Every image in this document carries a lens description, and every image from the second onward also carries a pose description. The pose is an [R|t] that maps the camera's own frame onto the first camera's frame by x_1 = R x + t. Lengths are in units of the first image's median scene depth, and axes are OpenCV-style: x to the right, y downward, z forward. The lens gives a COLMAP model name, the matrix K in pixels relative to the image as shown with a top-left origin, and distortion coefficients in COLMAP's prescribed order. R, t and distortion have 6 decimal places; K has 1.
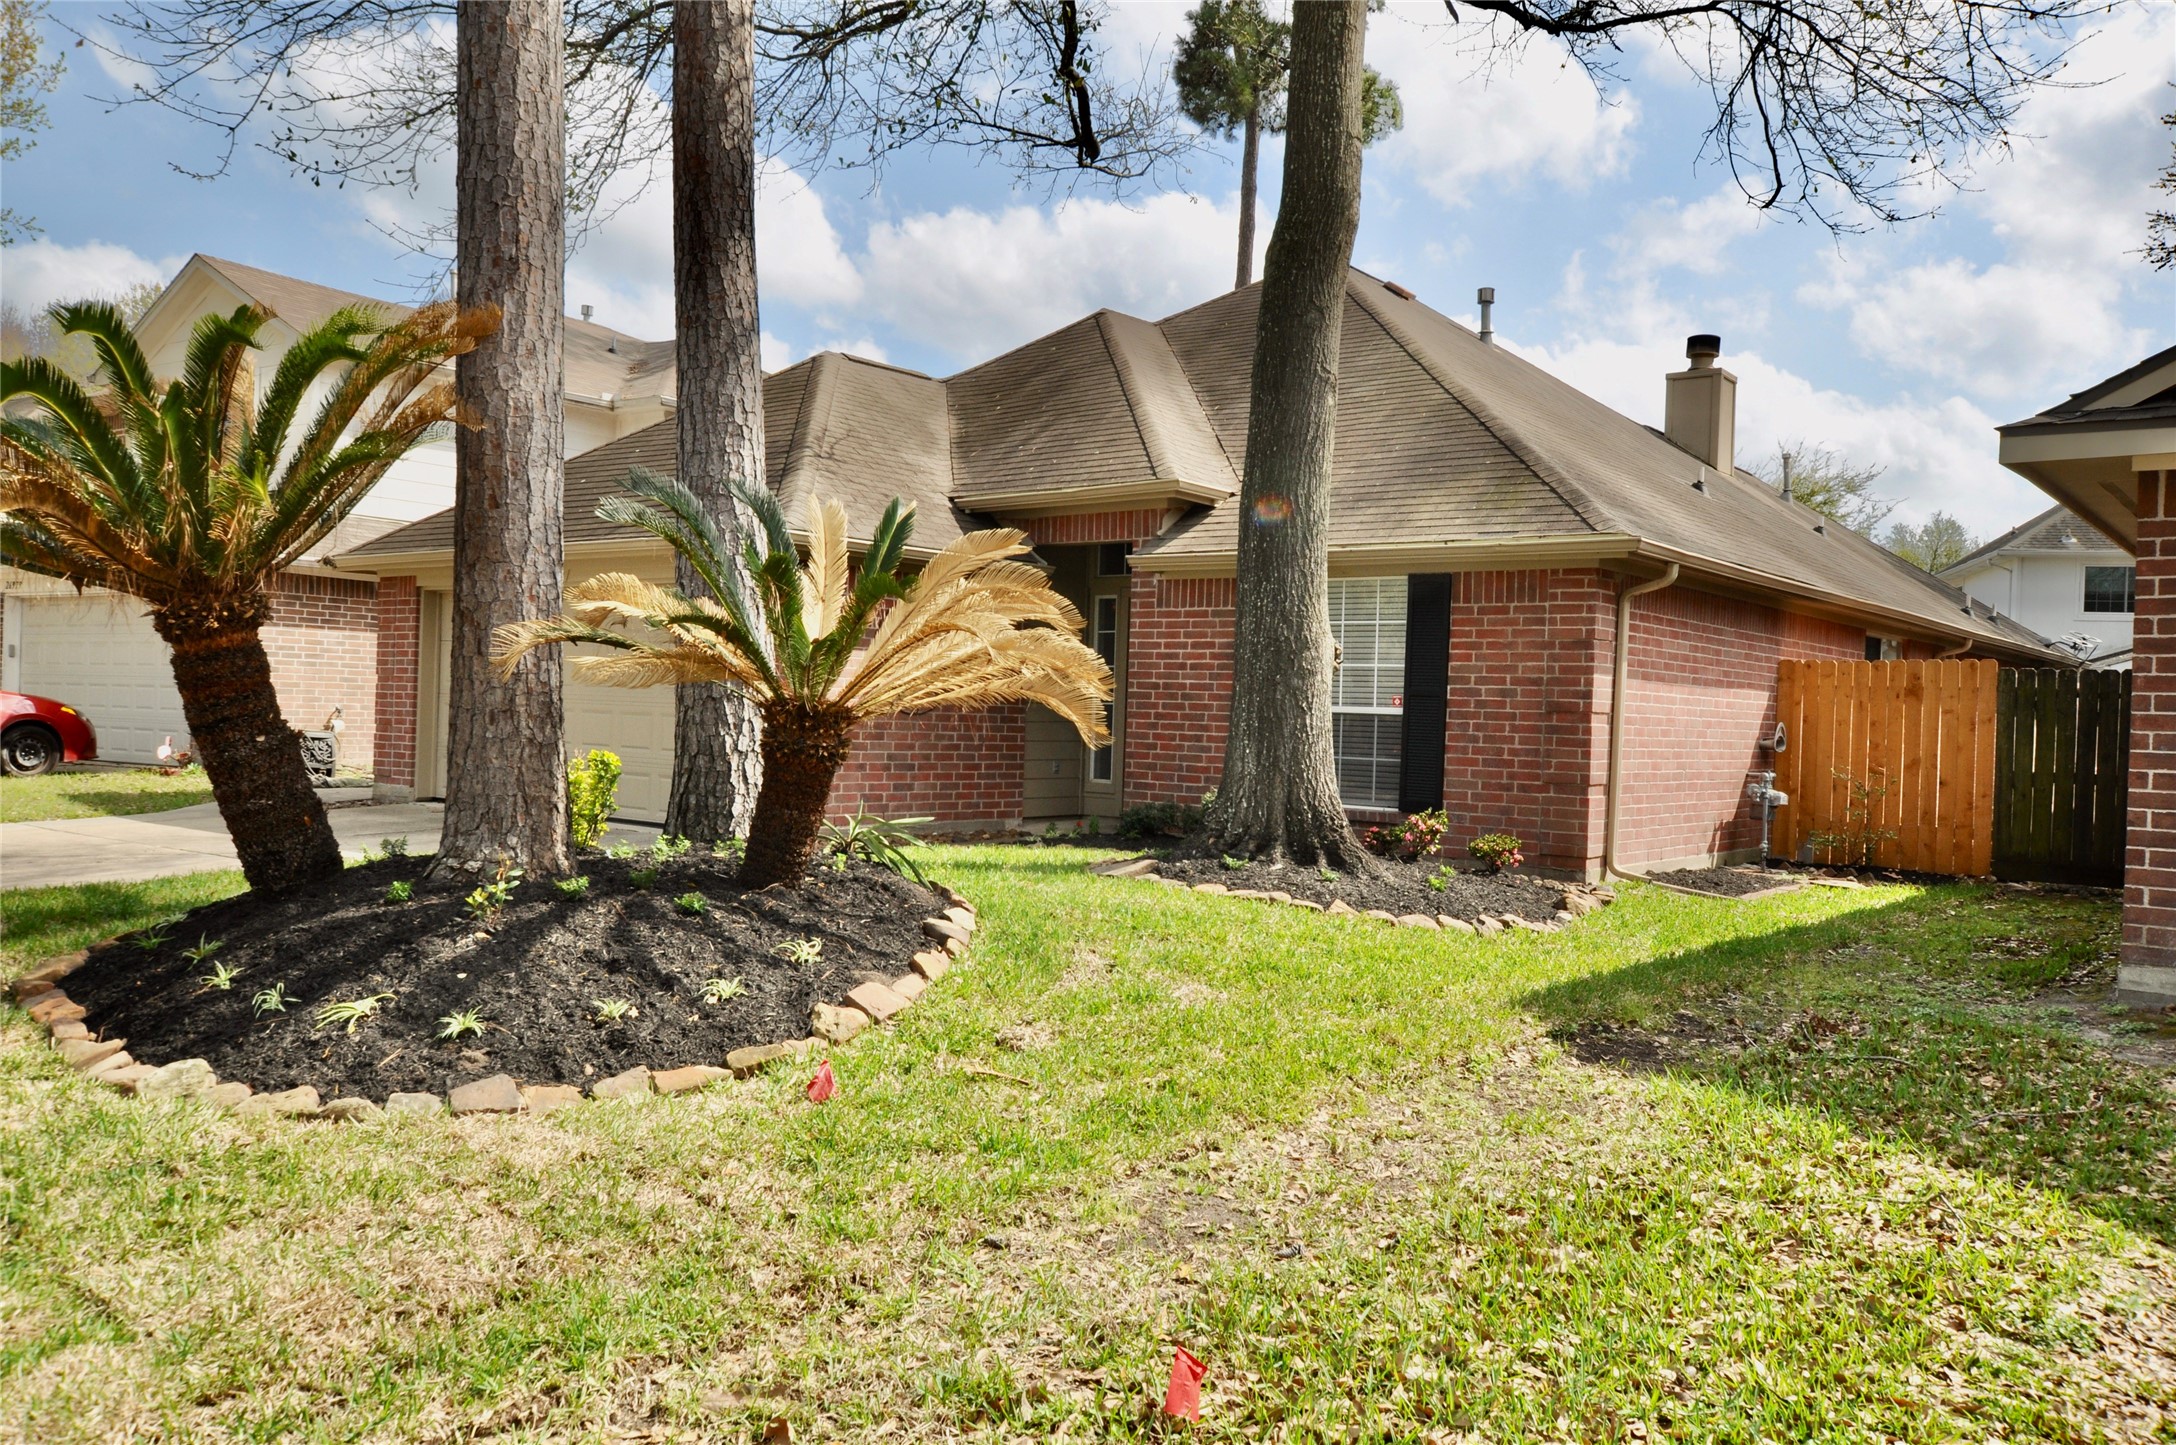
lens RADIAL K [[1693.2, 0, 1088.0], [0, 1693.2, 722.5], [0, 0, 1]] dist [0.003170, 0.003637]
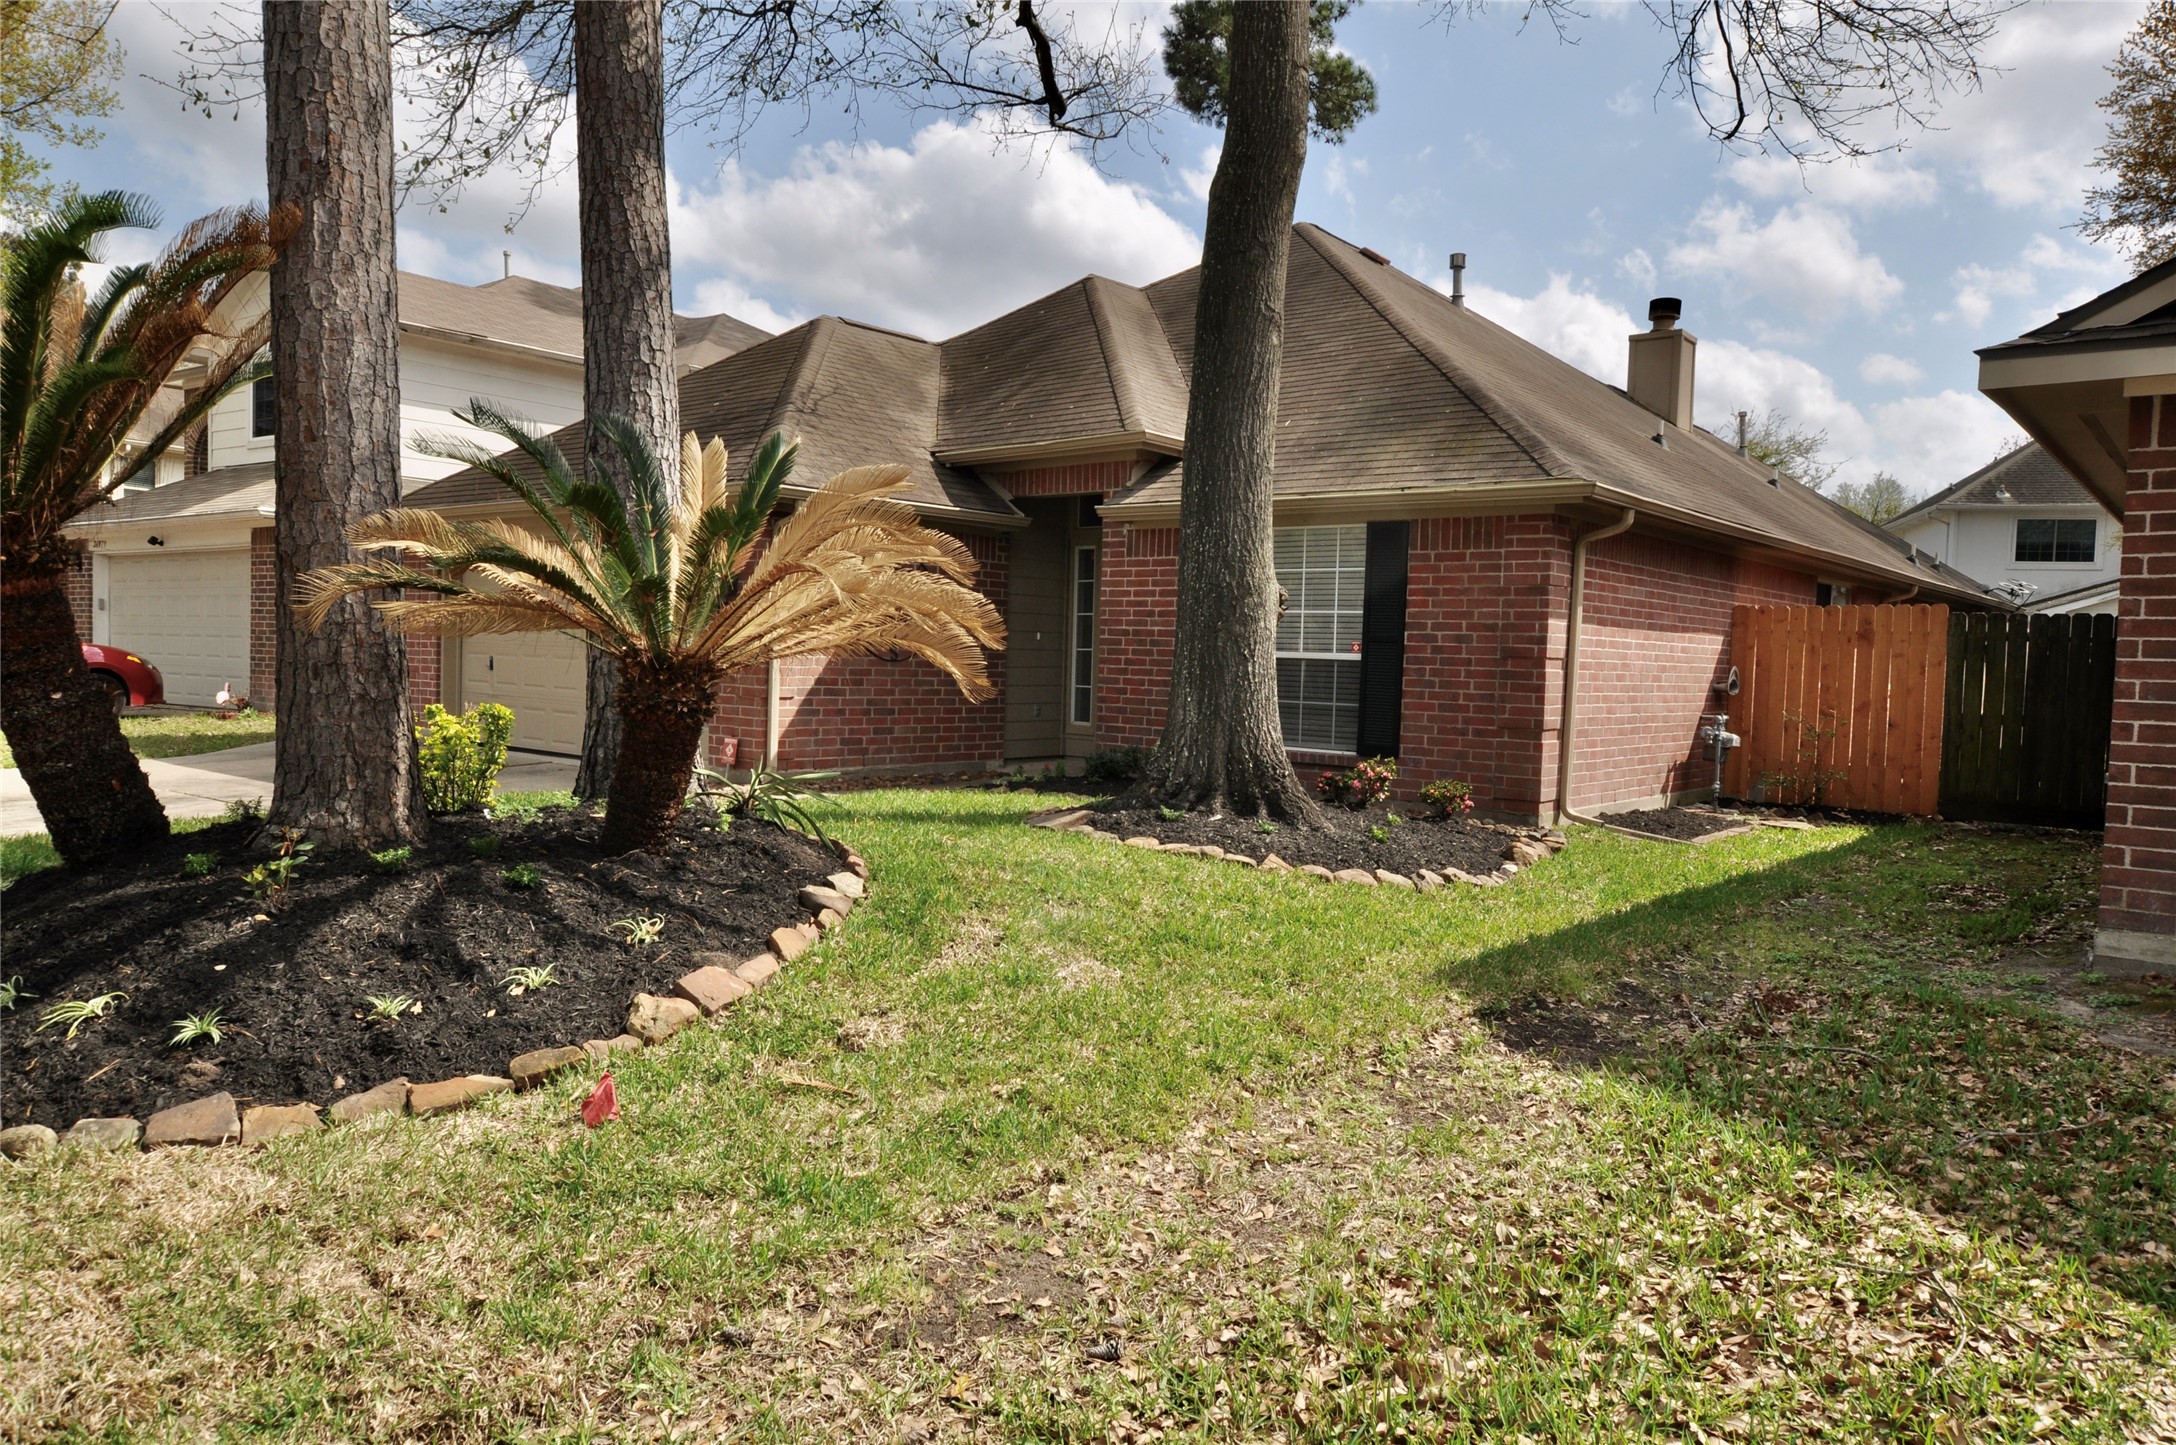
lens RADIAL K [[1481.3, 0, 1088.0], [0, 1481.3, 722.5], [0, 0, 1]] dist [-0.005504, 0.003901]
pose [[0.999741, -0.002105, -0.022659, 0.064303], [0.002994, 0.999225, 0.039245, -0.004231], [0.022559, -0.039303, 0.998973, 0.160874]]
